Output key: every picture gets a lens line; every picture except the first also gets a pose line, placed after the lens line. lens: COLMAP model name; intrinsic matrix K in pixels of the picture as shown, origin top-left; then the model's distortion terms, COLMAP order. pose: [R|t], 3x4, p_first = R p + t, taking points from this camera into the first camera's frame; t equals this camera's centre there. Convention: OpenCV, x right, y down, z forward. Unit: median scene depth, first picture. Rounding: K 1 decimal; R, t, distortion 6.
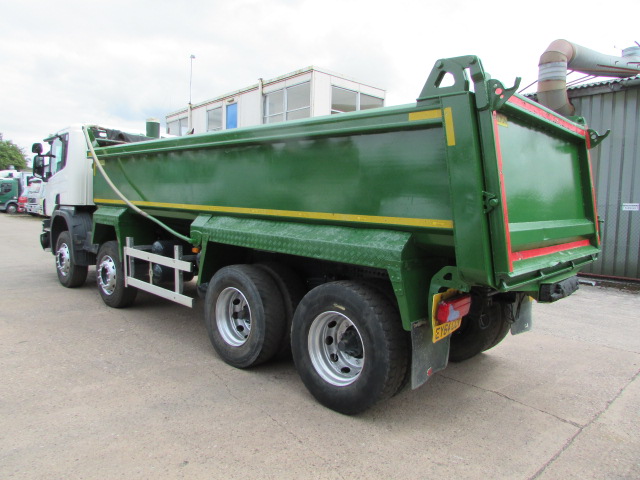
lens RADIAL K [[455.7, 0, 320.0], [0, 455.7, 240.0], [0, 0, 1]] dist [-0.034100, 0.001751]
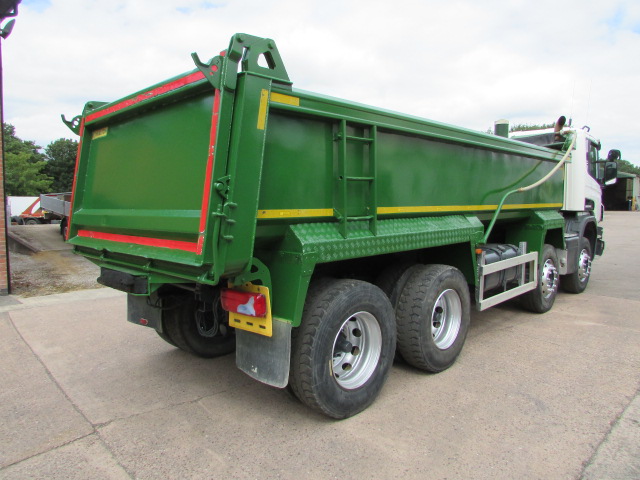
lens RADIAL K [[455.7, 0, 320.0], [0, 455.7, 240.0], [0, 0, 1]] dist [-0.034100, 0.001751]
pose [[-0.004857, 0.070509, -0.997499, 1.419083], [-0.077249, 0.994504, 0.070673, -0.088002], [0.997000, 0.077399, 0.000616, 1.349989]]
